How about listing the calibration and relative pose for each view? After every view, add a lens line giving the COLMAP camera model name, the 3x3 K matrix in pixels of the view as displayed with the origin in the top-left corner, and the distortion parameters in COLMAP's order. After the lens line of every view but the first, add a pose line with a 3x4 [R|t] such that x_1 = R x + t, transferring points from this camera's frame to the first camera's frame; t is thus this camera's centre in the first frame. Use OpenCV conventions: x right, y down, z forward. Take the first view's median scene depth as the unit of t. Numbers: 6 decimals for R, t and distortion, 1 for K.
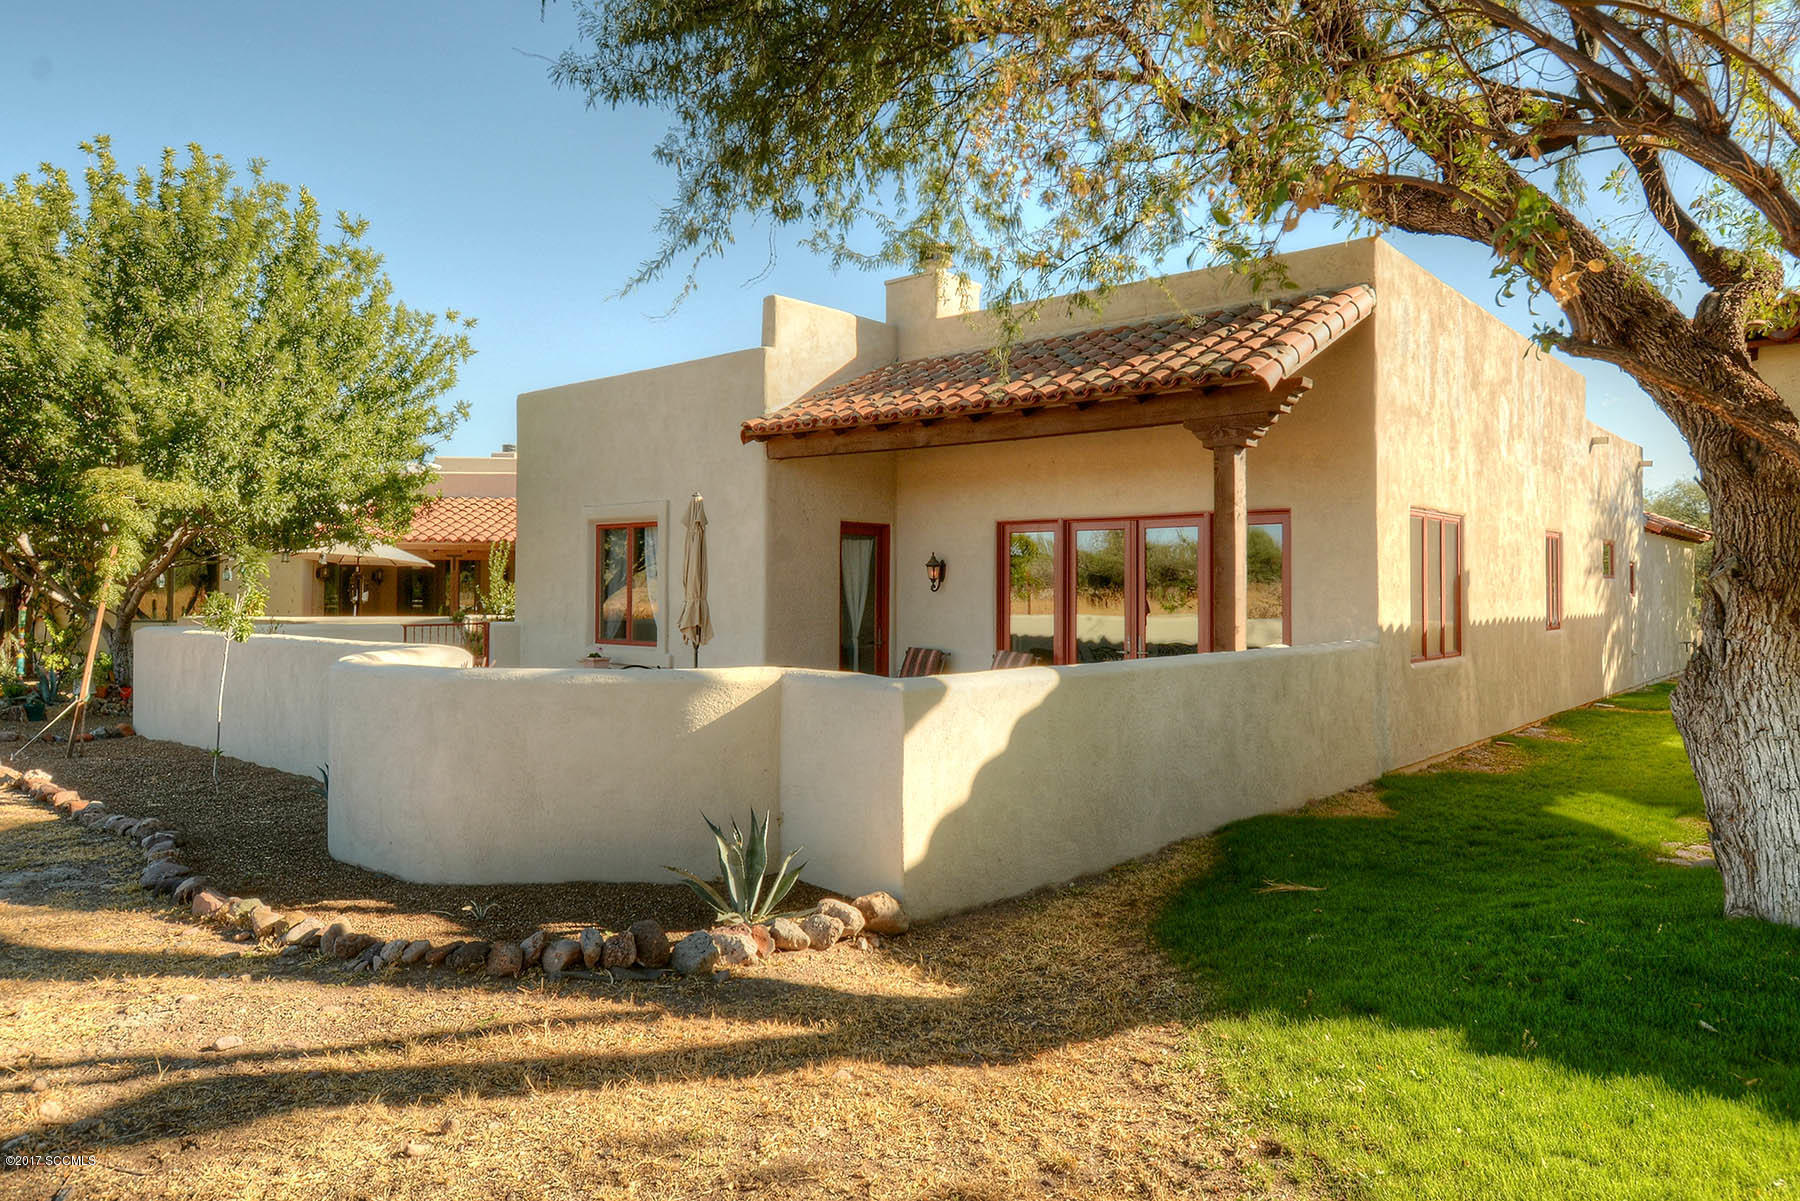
lens RADIAL K [[927.1, 0, 900.0], [0, 927.1, 600.5], [0, 0, 1]] dist [0.001151, -0.000464]
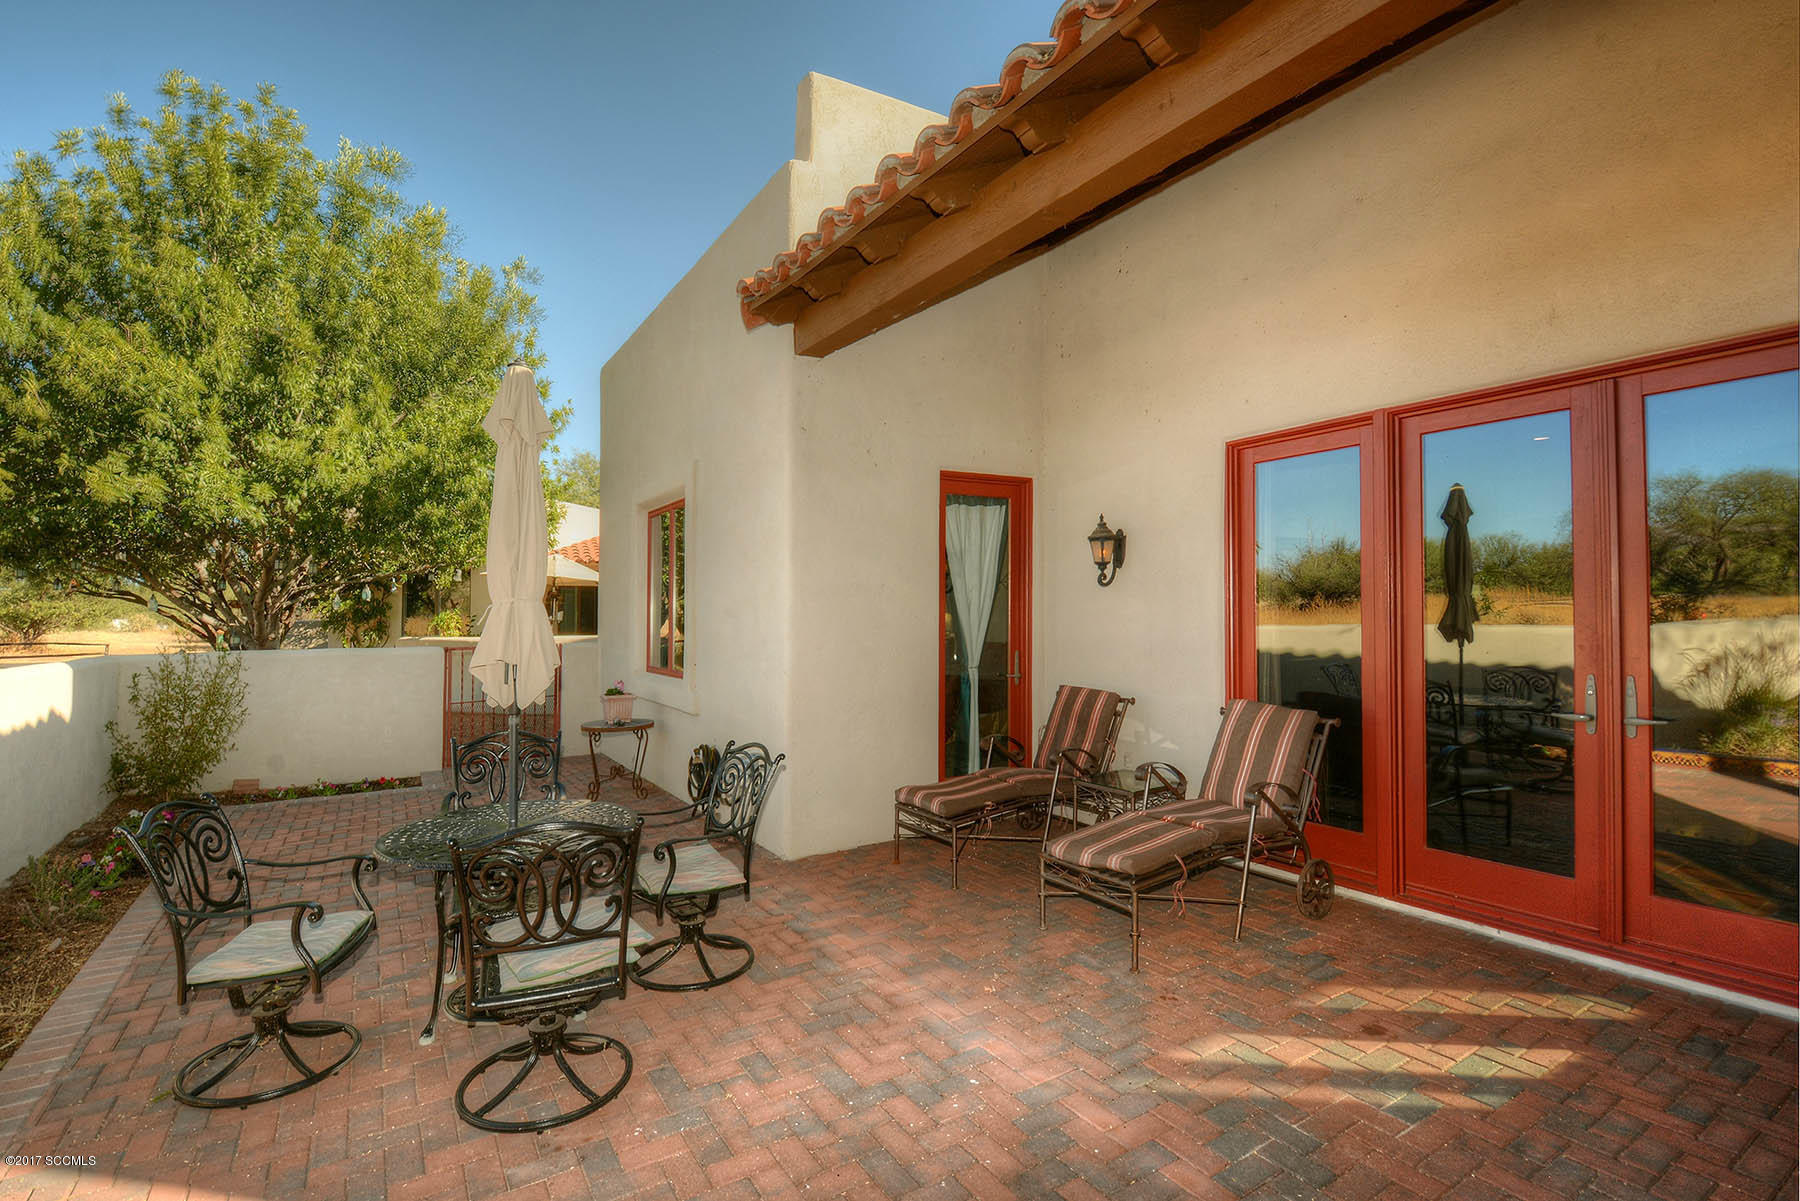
lens RADIAL K [[865.5, 0, 900.0], [0, 865.5, 600.5], [0, 0, 1]] dist [0.018747, -0.029368]
pose [[0.975963, -0.017248, -0.217253, 0.028841], [0.013372, 0.999724, -0.019296, 0.007218], [0.217526, 0.015927, 0.975925, 0.445142]]
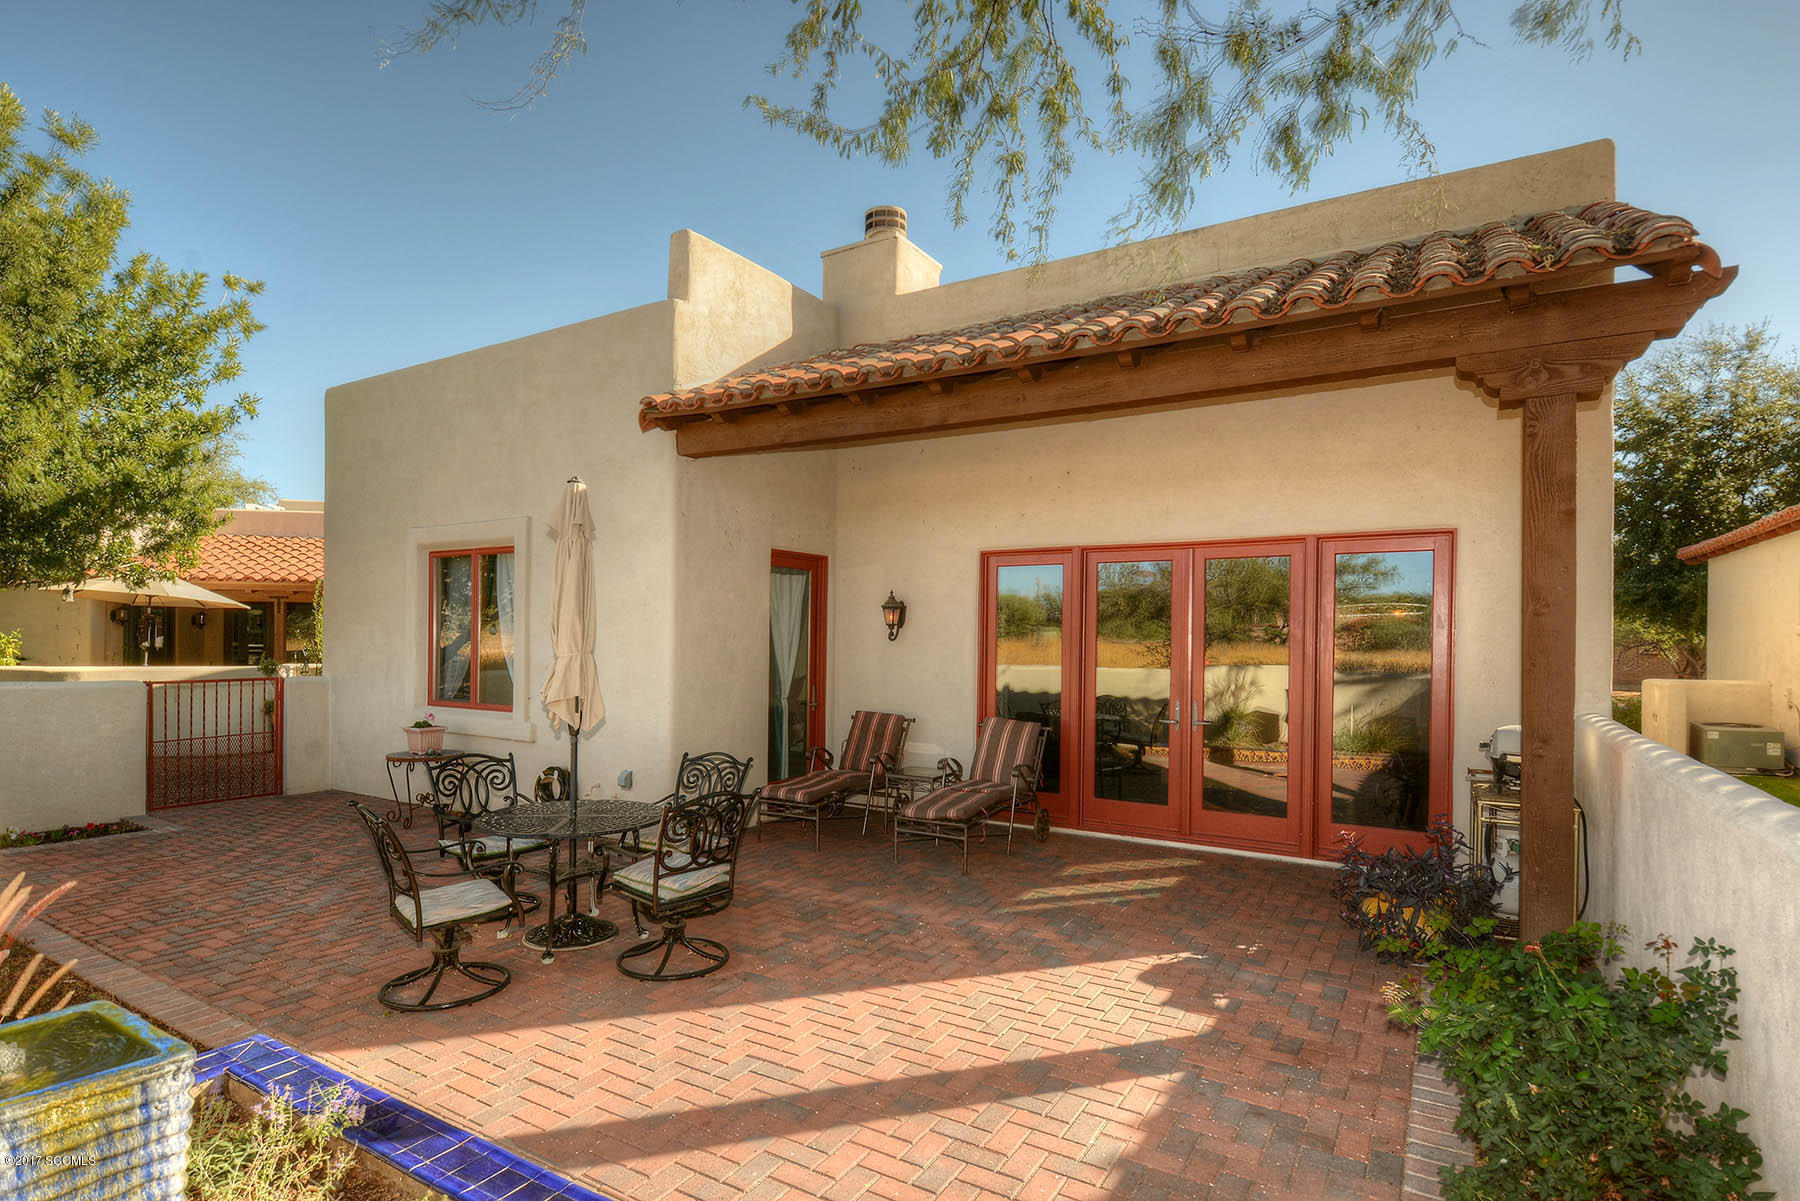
lens RADIAL K [[799.8, 0, 930.0], [0, 799.8, 659.9], [0, 0, 1]] dist [0.005161, 0.000277]
pose [[0.977563, 0.001236, 0.210640, -0.072826], [-0.004317, 0.999890, 0.014164, -0.002832], [-0.210599, -0.014755, 0.977461, 0.308110]]
